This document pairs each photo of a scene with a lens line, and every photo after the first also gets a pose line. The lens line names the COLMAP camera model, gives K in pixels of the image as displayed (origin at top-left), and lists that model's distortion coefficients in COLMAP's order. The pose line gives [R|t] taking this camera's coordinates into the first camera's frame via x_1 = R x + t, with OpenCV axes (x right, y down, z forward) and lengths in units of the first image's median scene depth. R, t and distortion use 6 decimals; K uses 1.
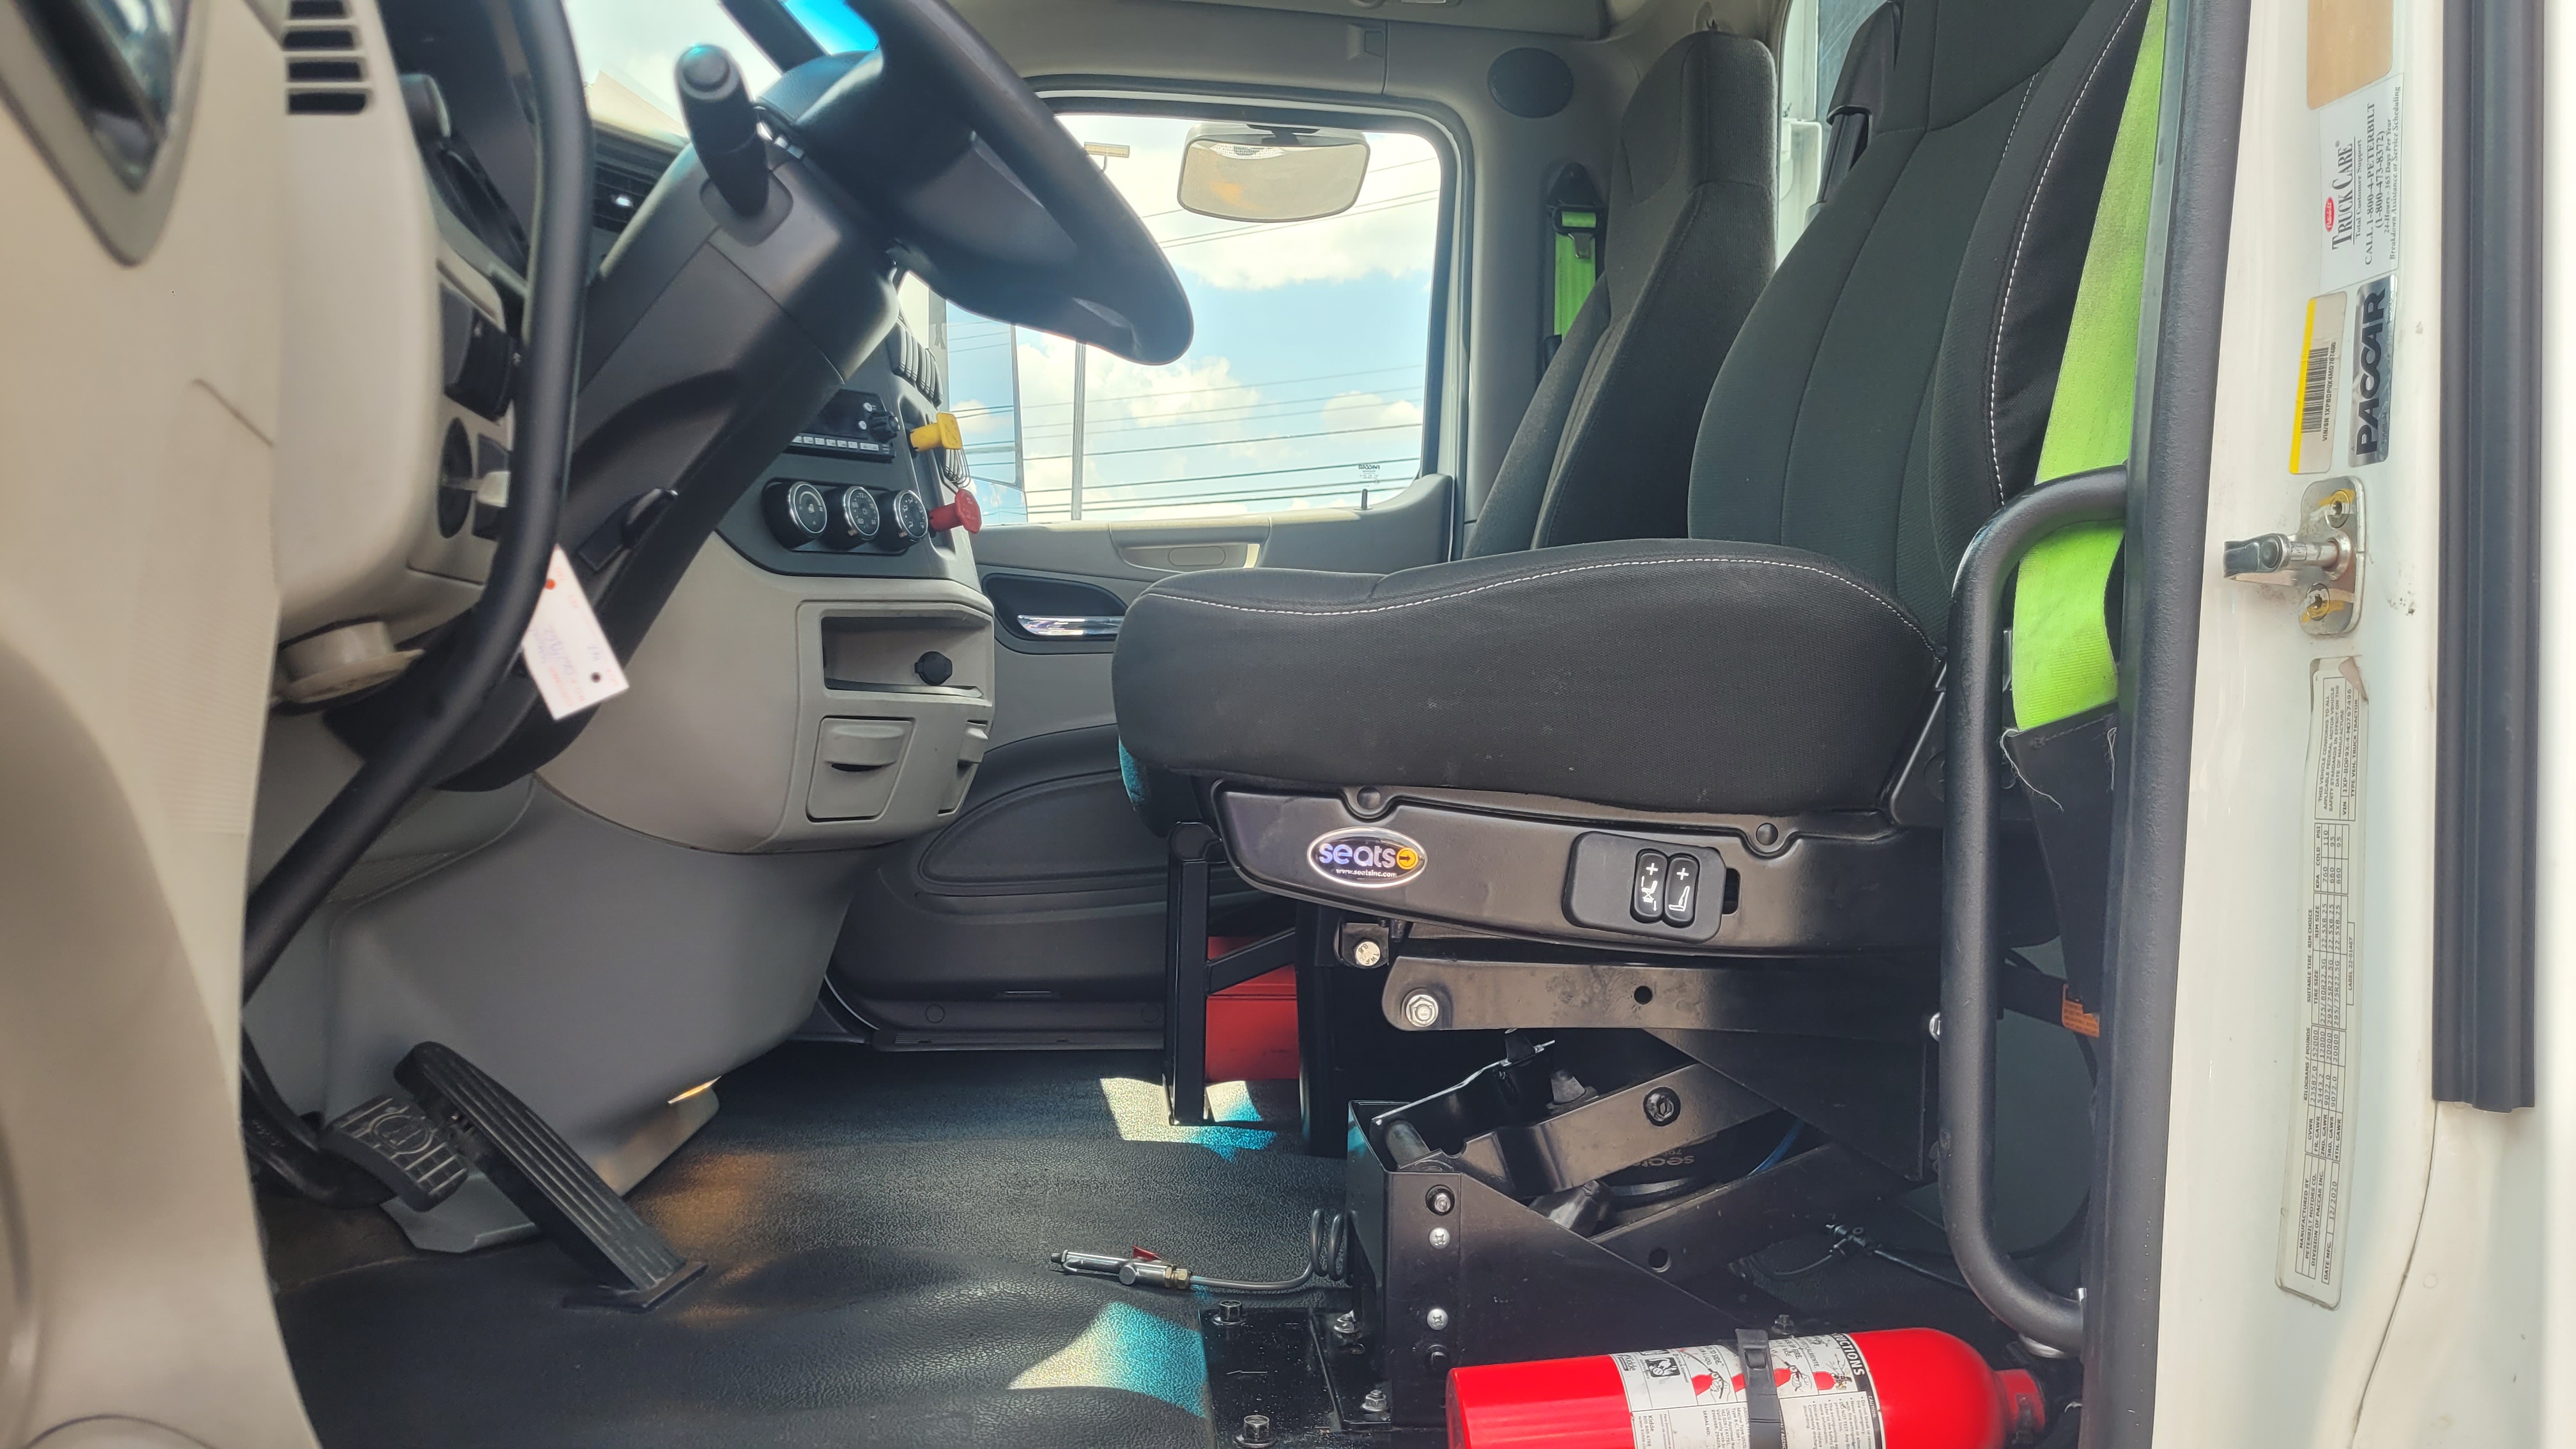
lens RADIAL K [[1955.3, 0, 1296.5], [0, 1955.3, 717.1], [0, 0, 1]] dist [0.053267, -0.003269]
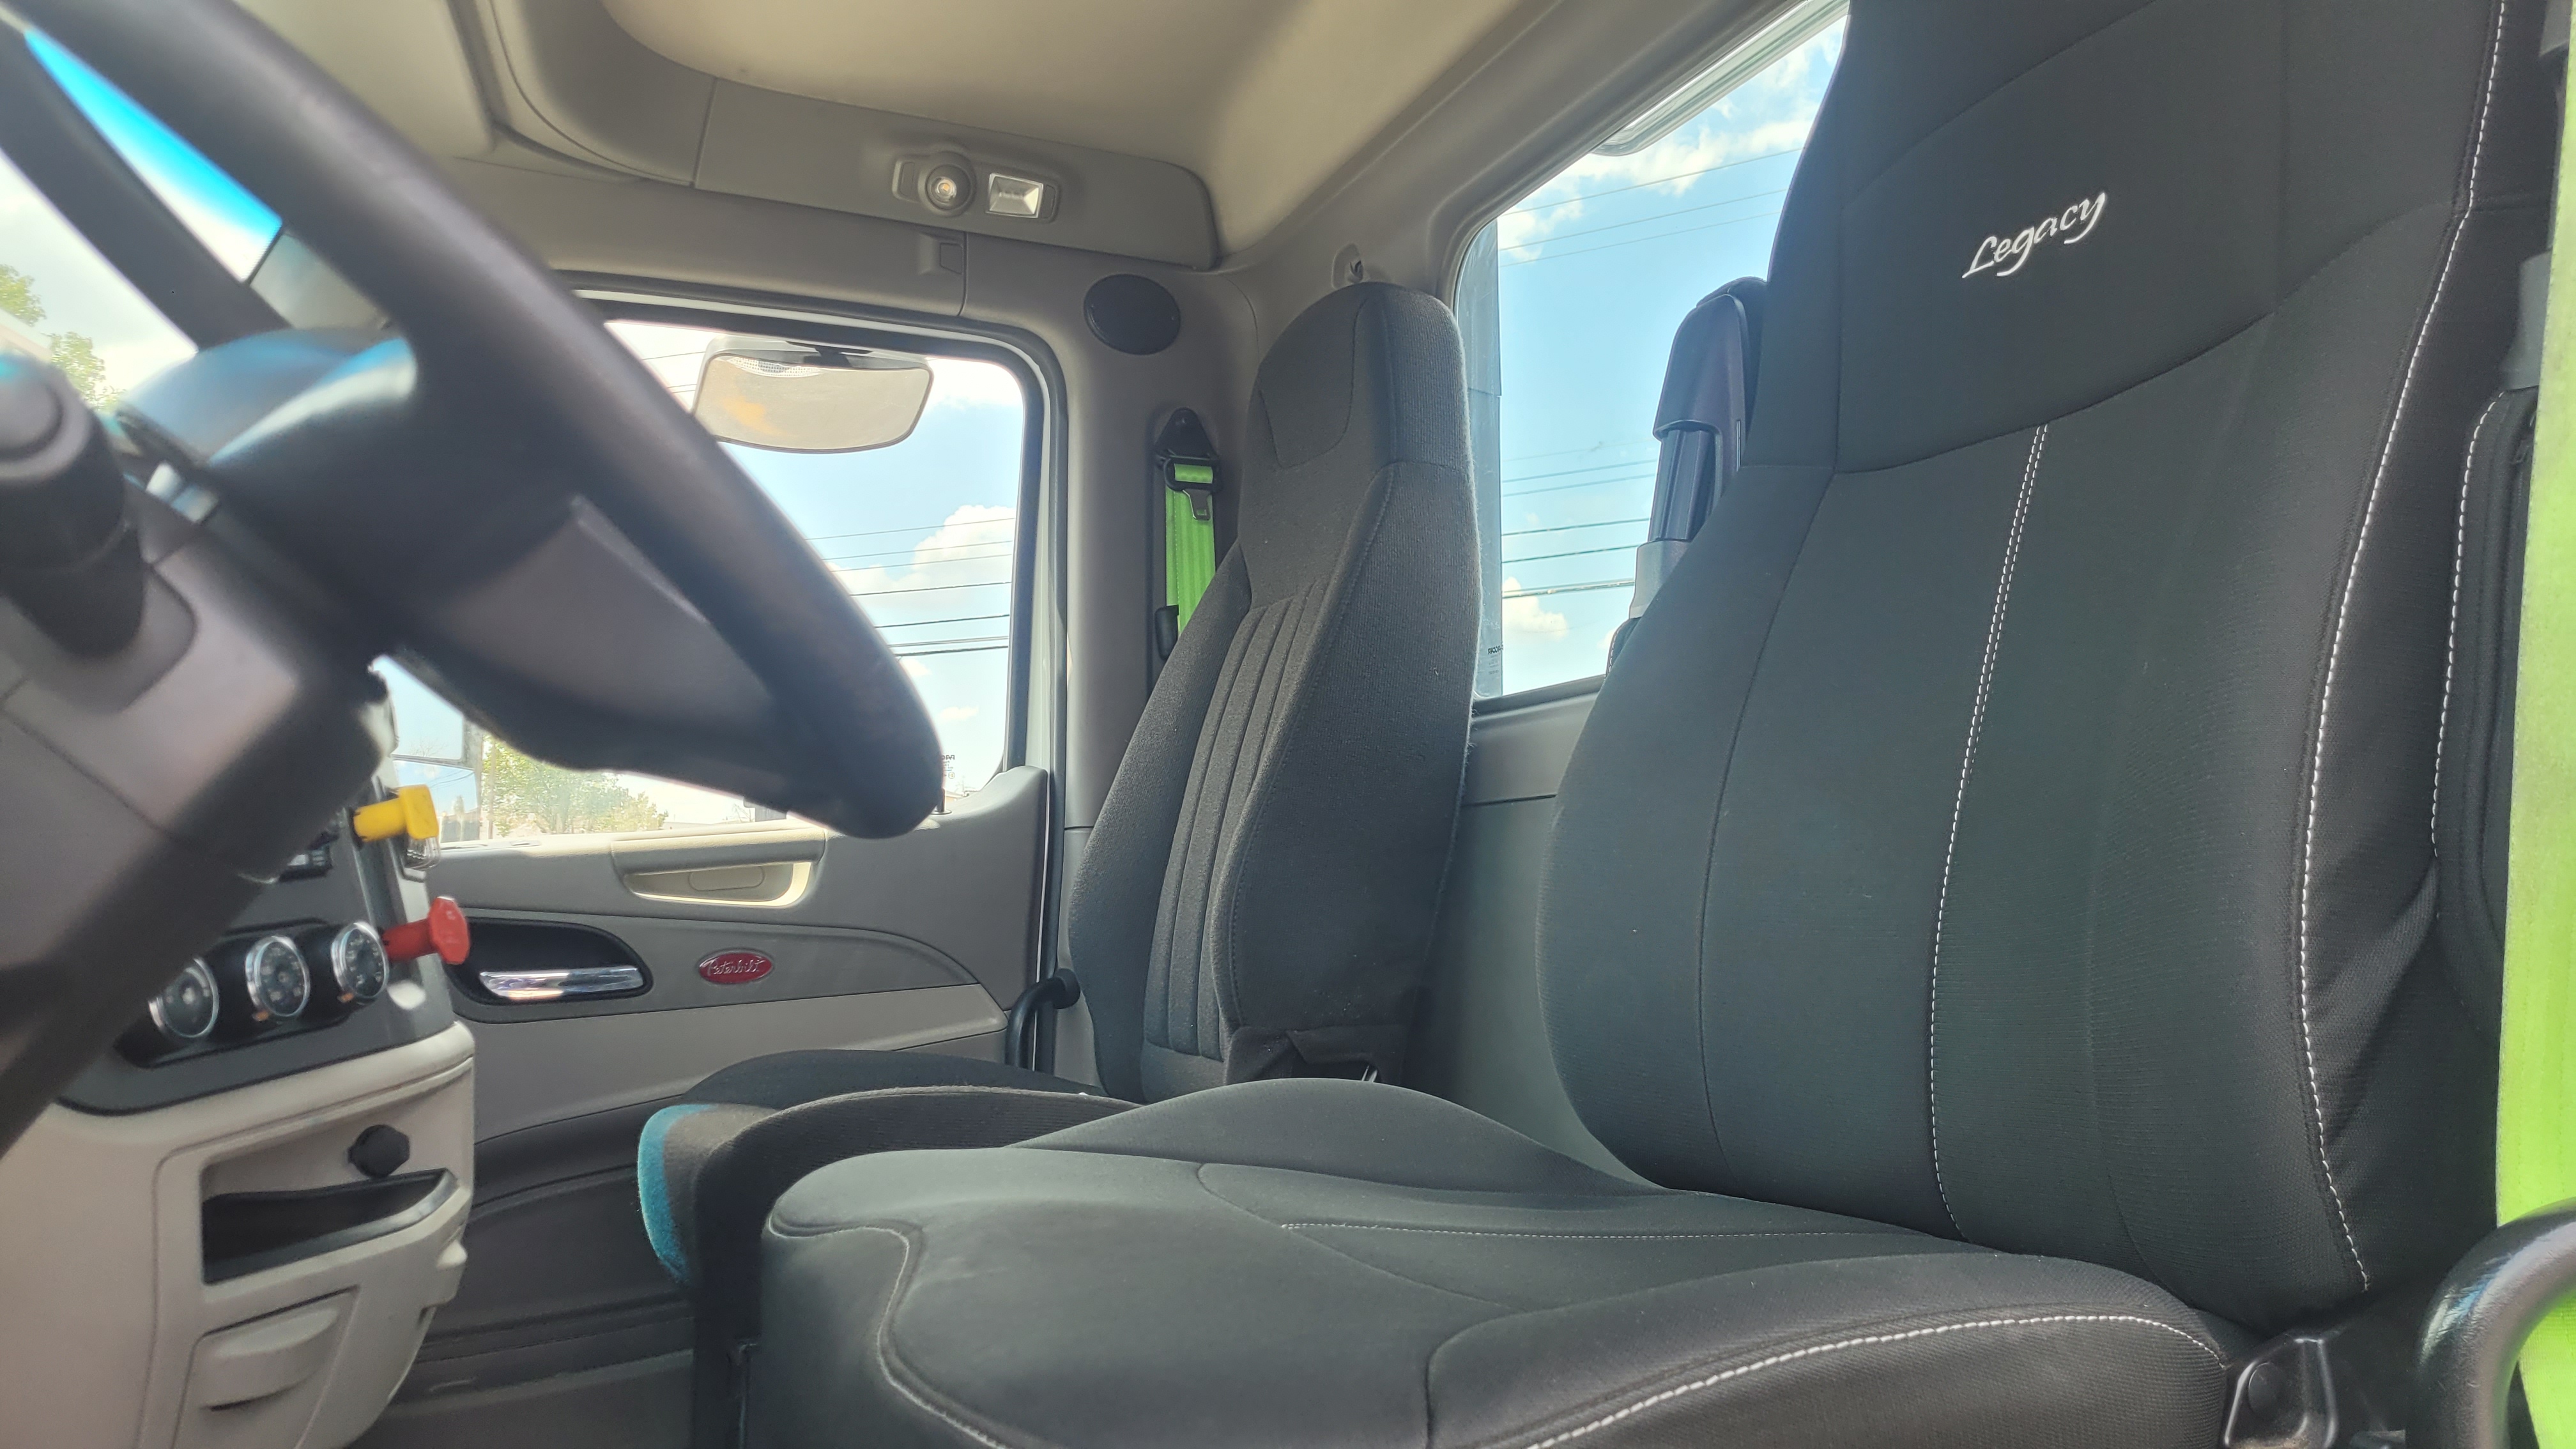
lens RADIAL K [[1955.3, 0, 1296.5], [0, 1955.3, 717.1], [0, 0, 1]] dist [0.053267, -0.003269]
pose [[0.959516, -0.002461, 0.281642, -0.054966], [0.025686, 0.996559, -0.078803, -0.081212], [-0.280479, 0.082848, 0.956278, 0.184750]]
